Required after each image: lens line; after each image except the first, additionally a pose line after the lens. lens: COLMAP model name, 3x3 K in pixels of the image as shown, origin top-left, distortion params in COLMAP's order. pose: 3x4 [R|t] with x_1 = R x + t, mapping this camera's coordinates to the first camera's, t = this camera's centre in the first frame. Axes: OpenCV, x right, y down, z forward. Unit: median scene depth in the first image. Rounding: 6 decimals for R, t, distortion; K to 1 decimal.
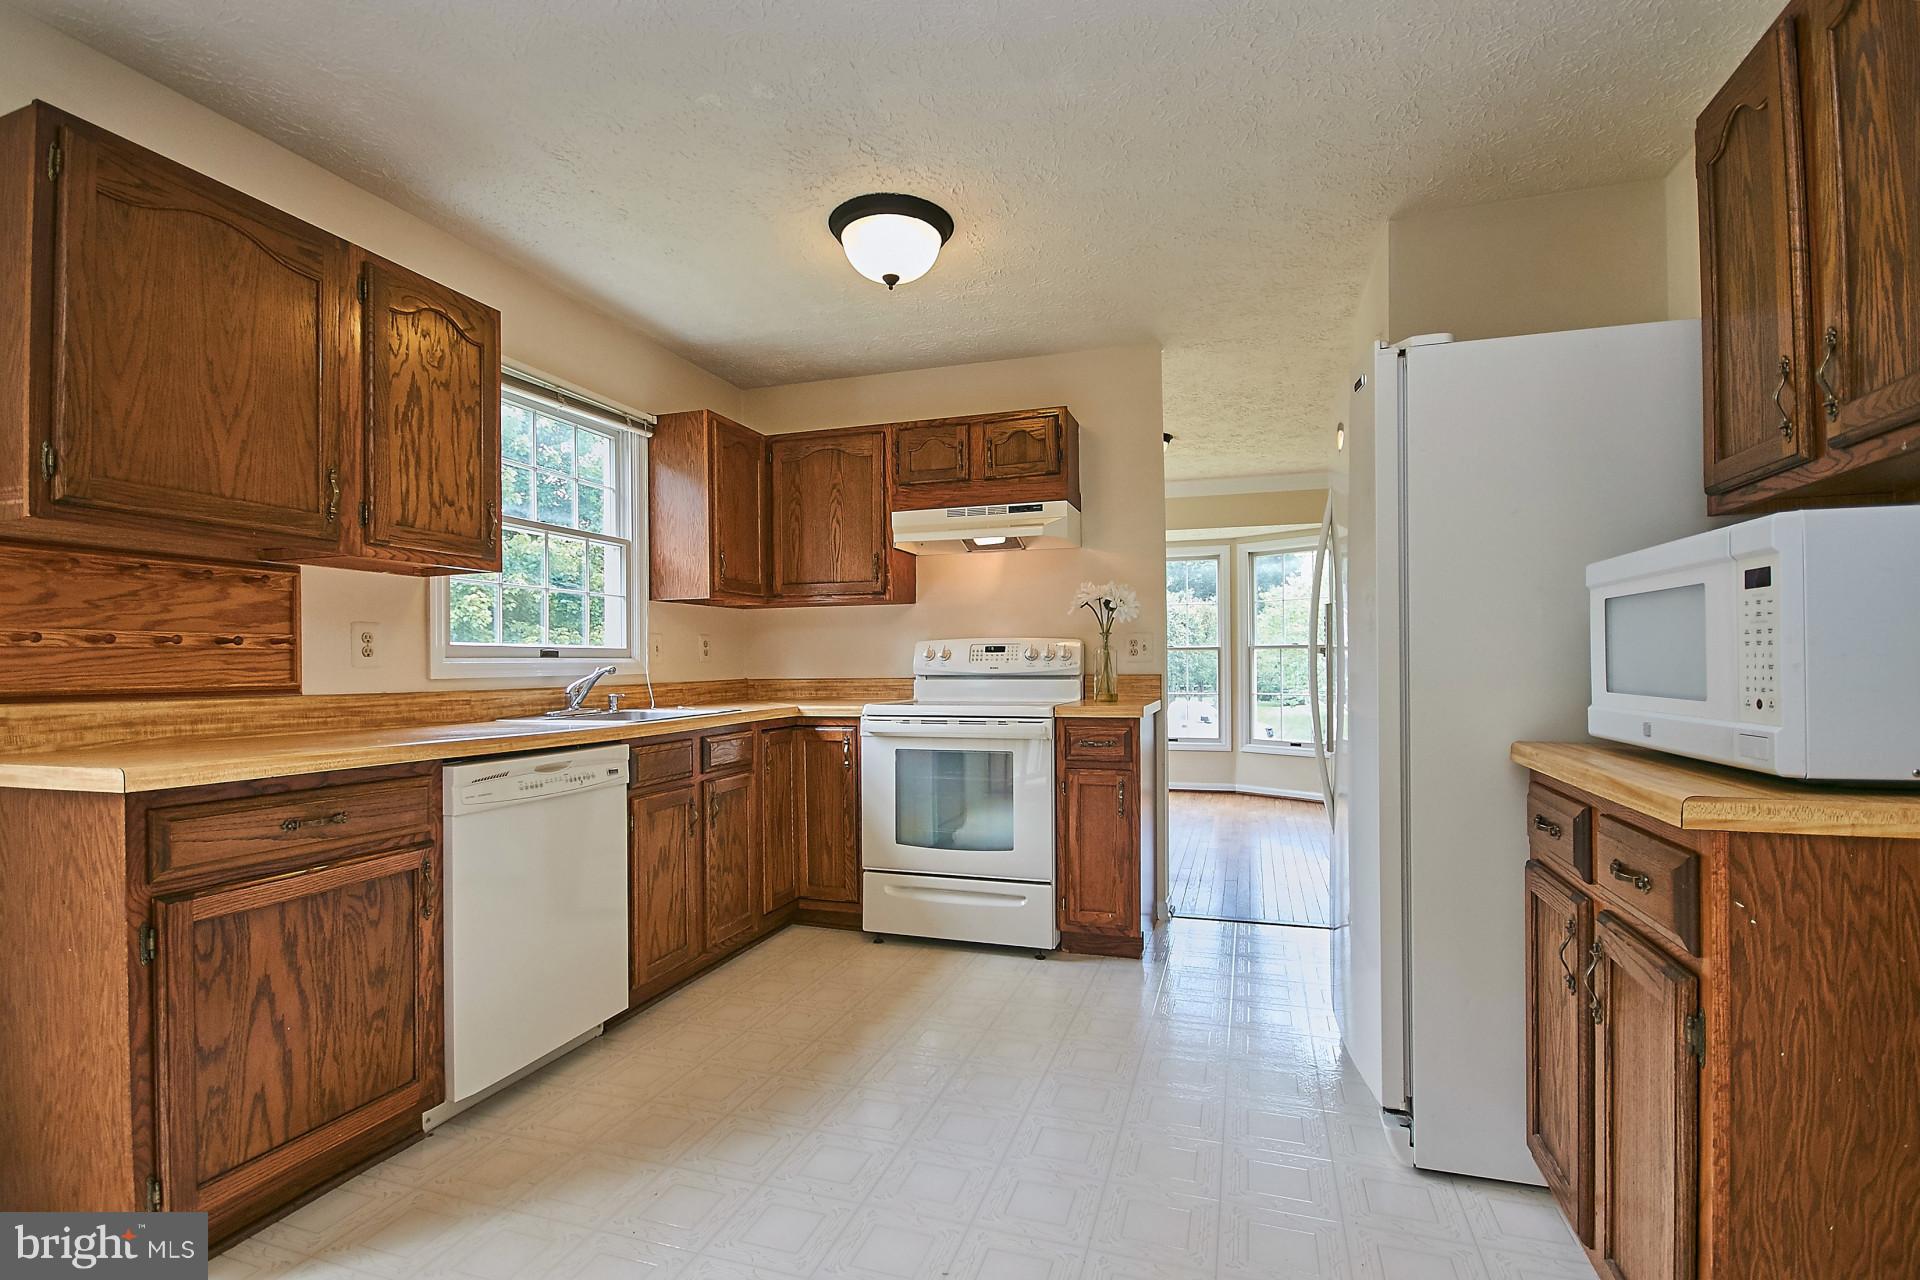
lens RADIAL K [[895.7, 0, 939.8], [0, 895.7, 669.8], [0, 0, 1]] dist [0.003810, -0.004165]
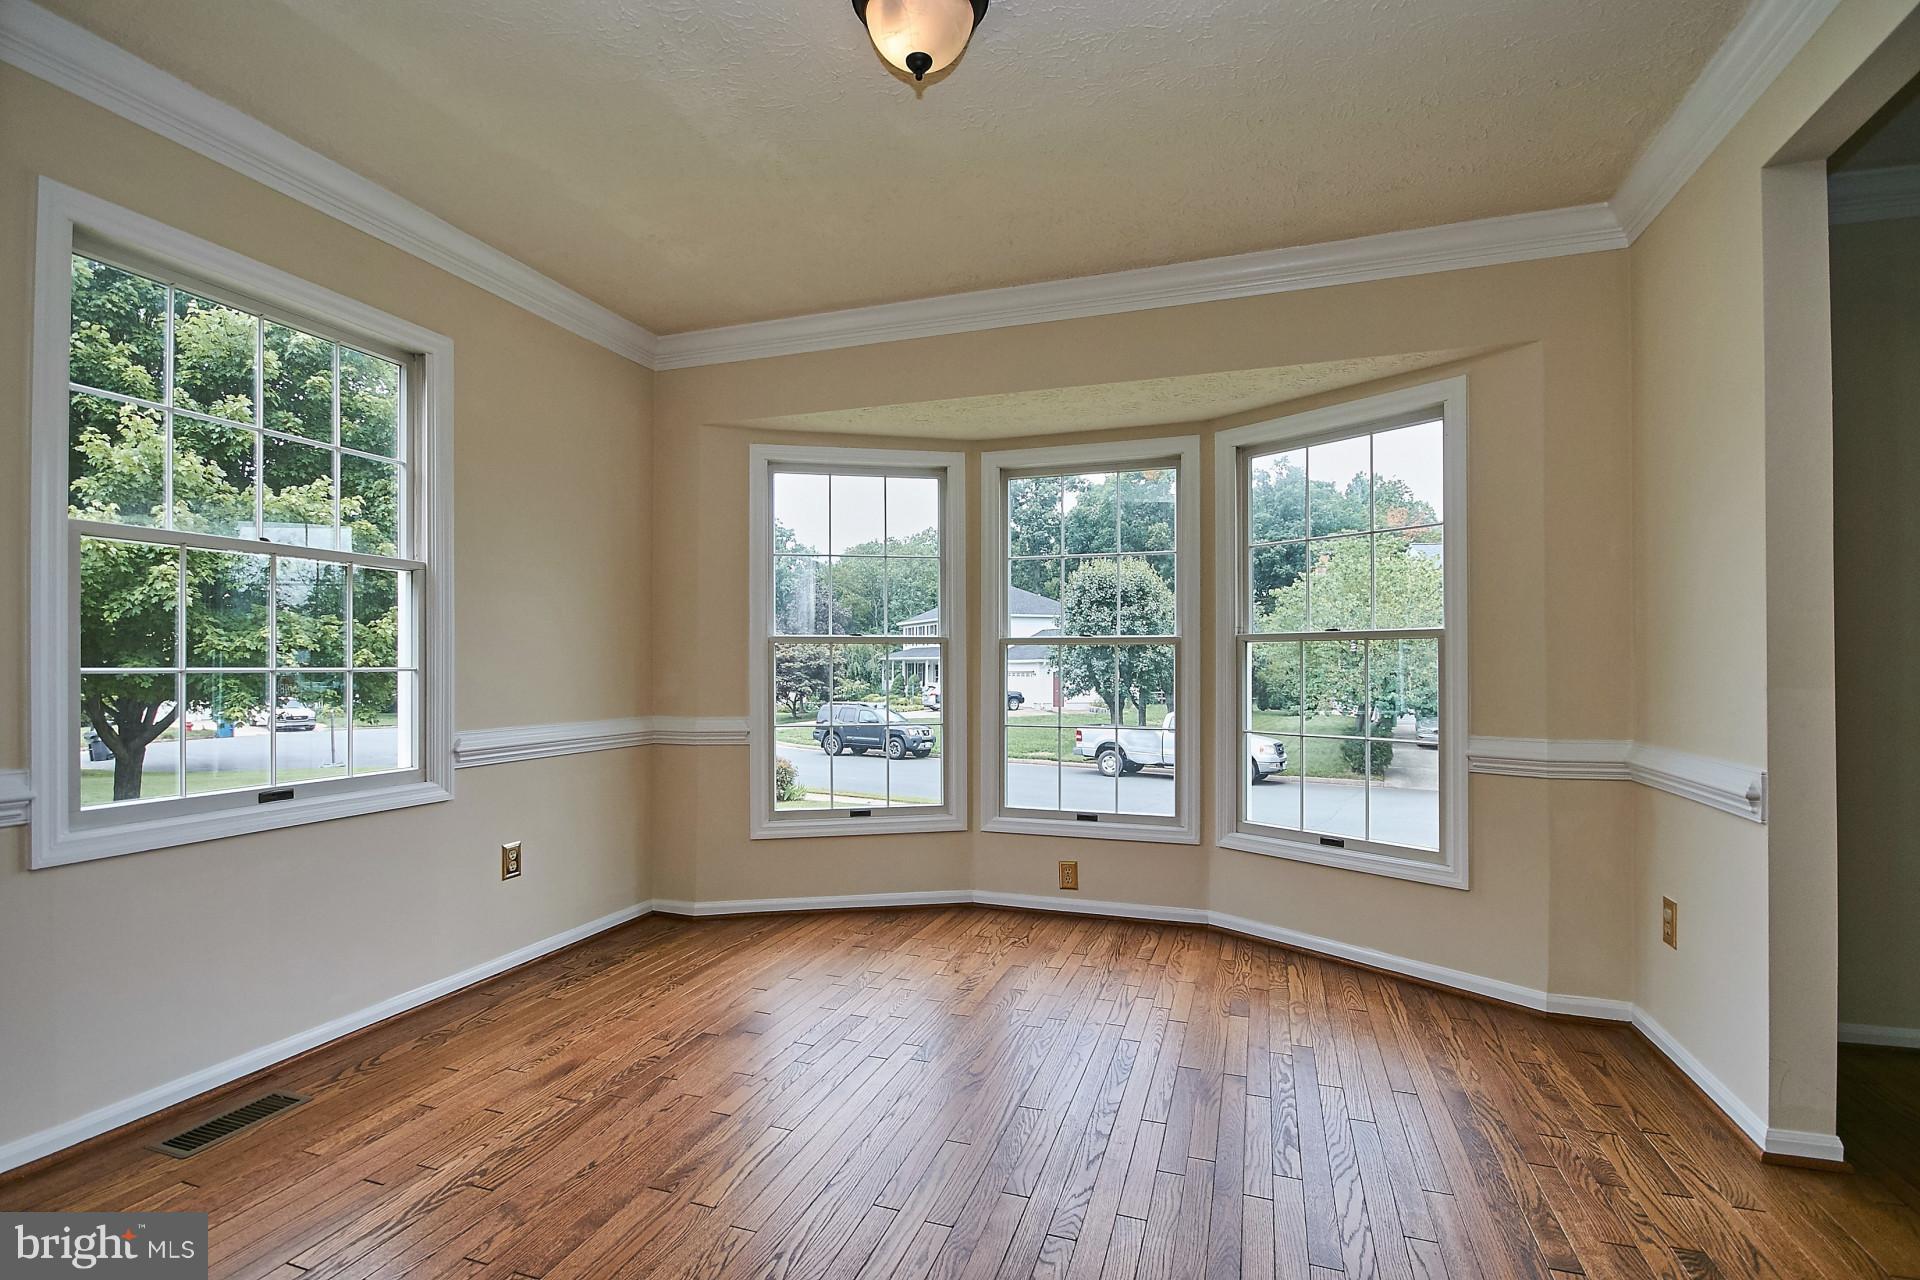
lens RADIAL K [[895.7, 0, 946.3], [0, 895.7, 650.5], [0, 0, 1]] dist [0.003810, -0.004165]
pose [[0.999960, 0.006555, -0.006163, 0.516298], [-0.006712, 0.999646, -0.025756, -0.005764], [0.005992, 0.025796, 0.999649, 1.388997]]
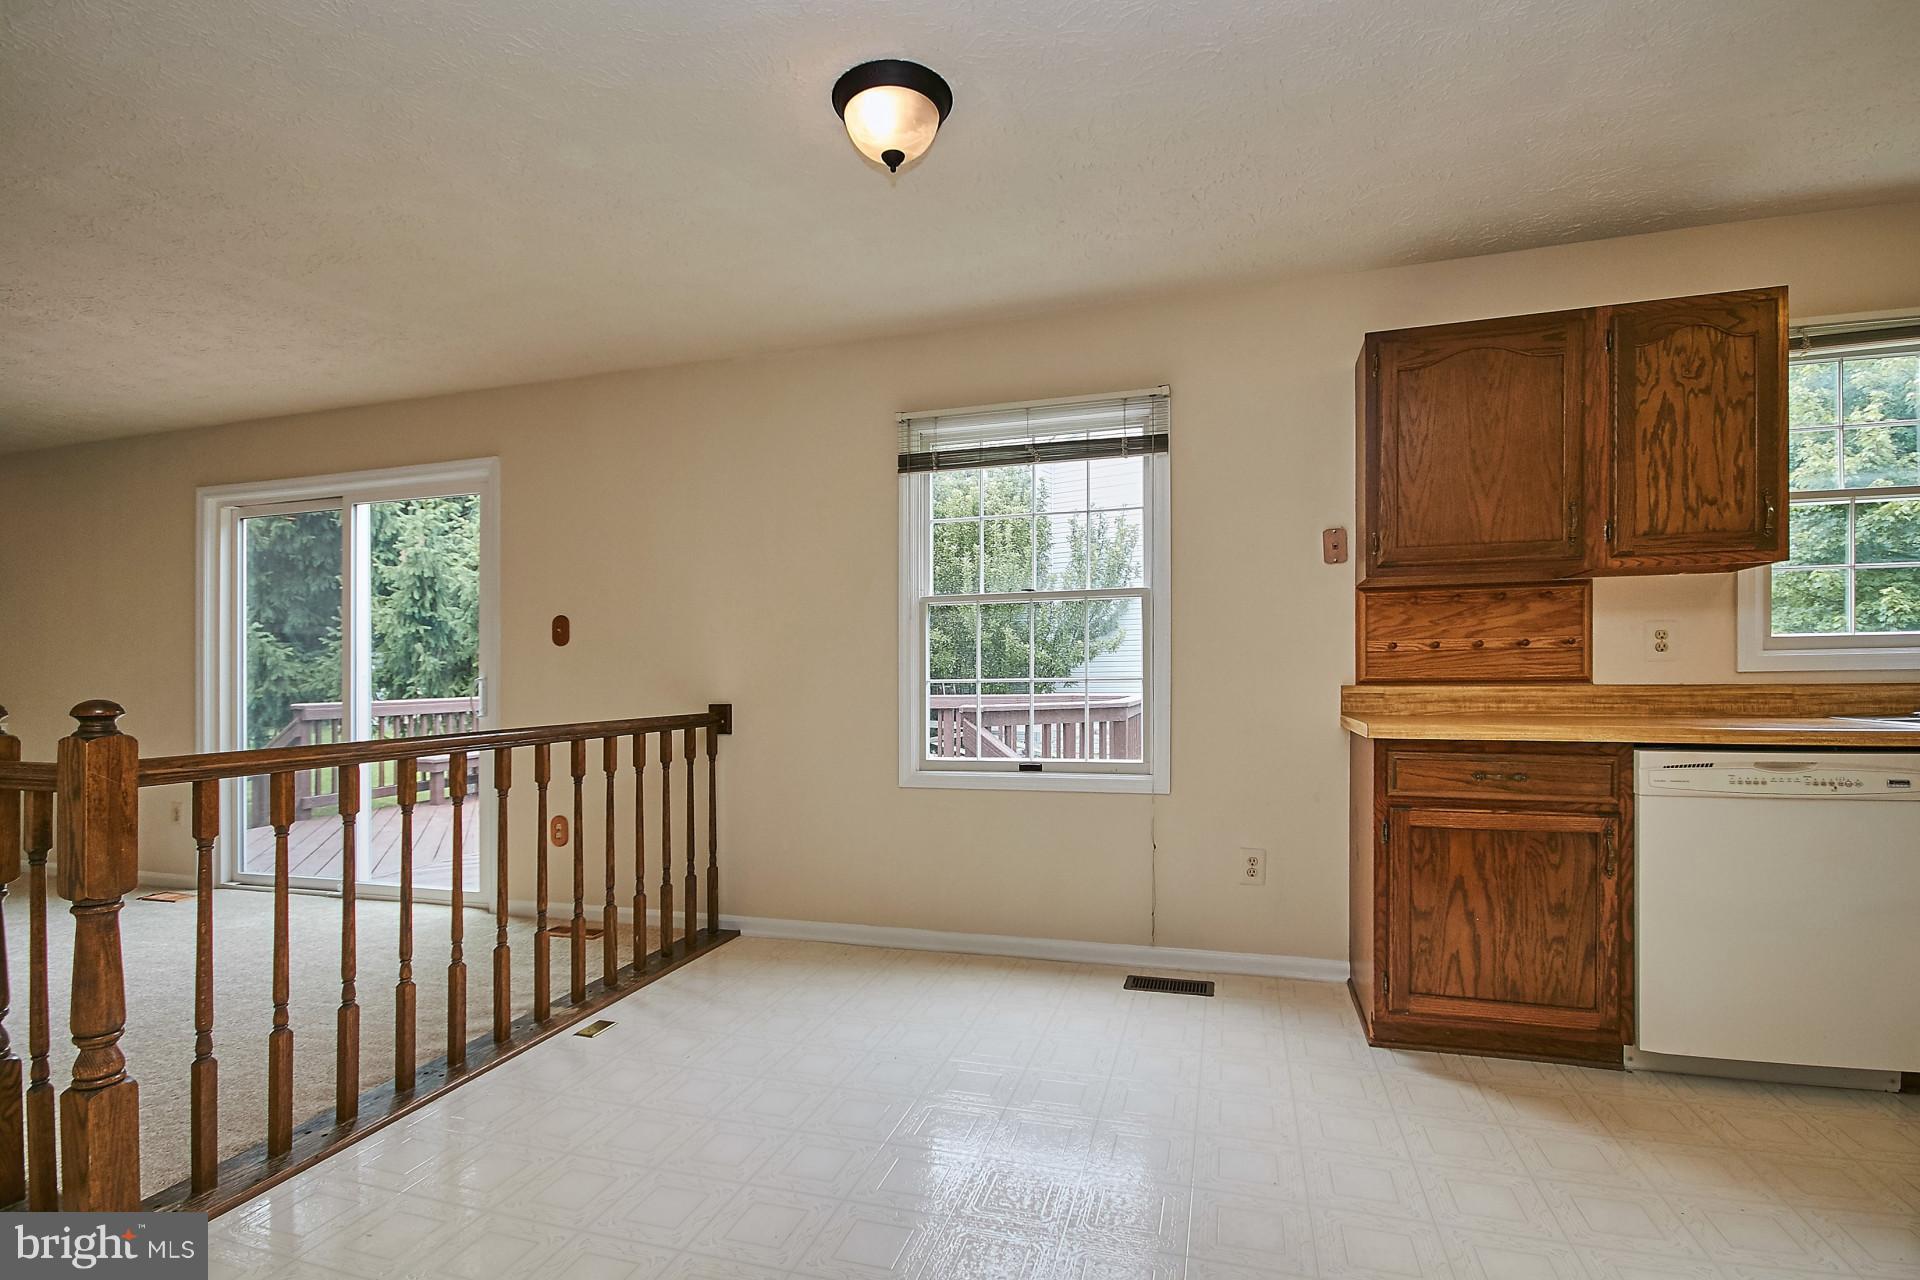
lens RADIAL K [[895.7, 0, 972.3], [0, 895.7, 669.5], [0, 0, 1]] dist [0.003810, -0.004165]
pose [[0.042308, 0.003321, -0.999099, 0.423911], [0.008191, 0.999960, 0.003670, -0.003396], [0.999071, -0.008339, 0.042279, 0.095762]]
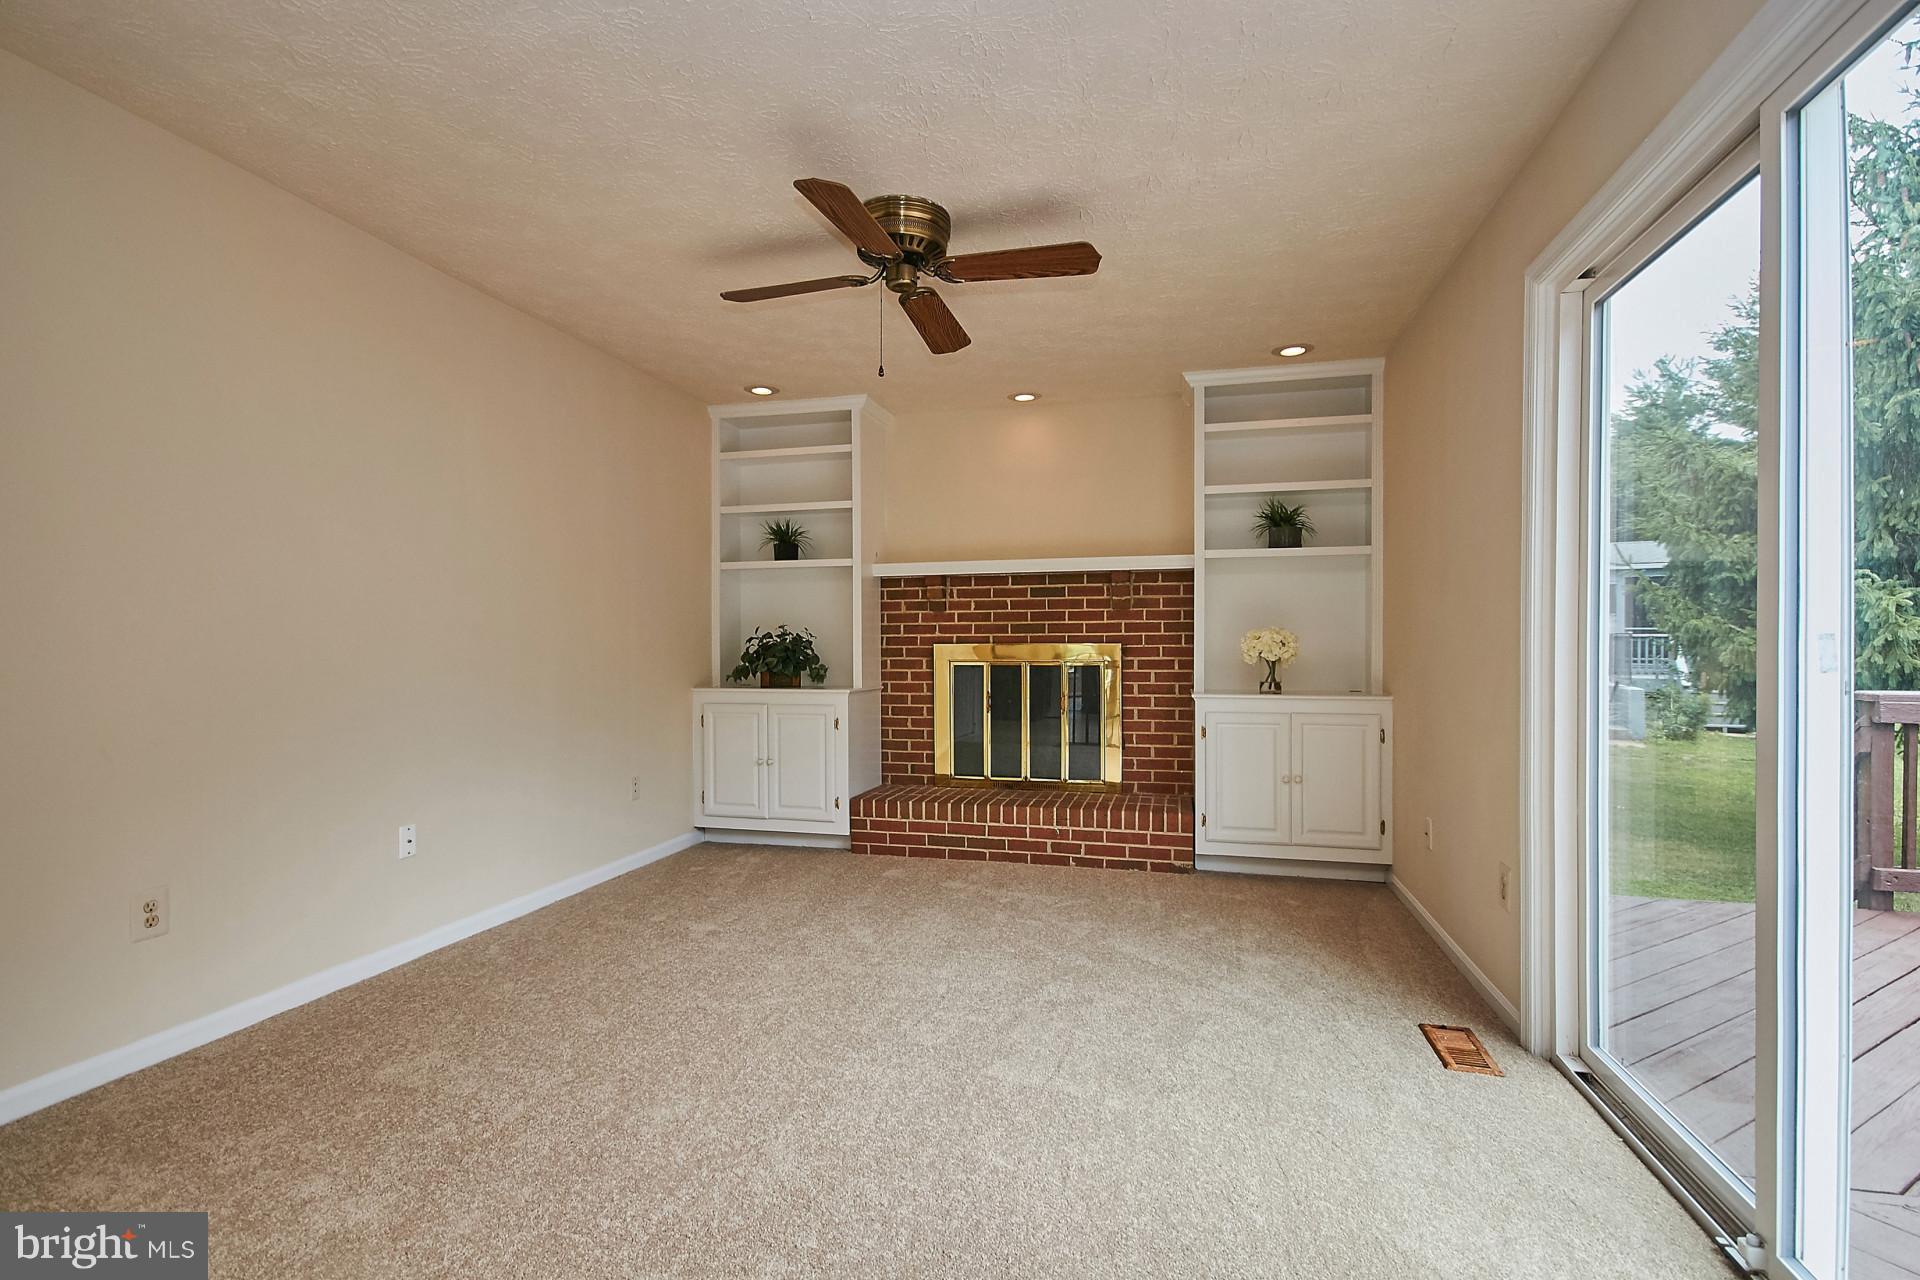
lens RADIAL K [[895.7, 0, 943.4], [0, 895.7, 645.3], [0, 0, 1]] dist [0.003810, -0.004165]
pose [[-0.997042, 0.004763, -0.076705, -0.727936], [0.004544, 0.999985, 0.003034, 0.010154], [0.076719, 0.002676, -0.997049, -0.465637]]
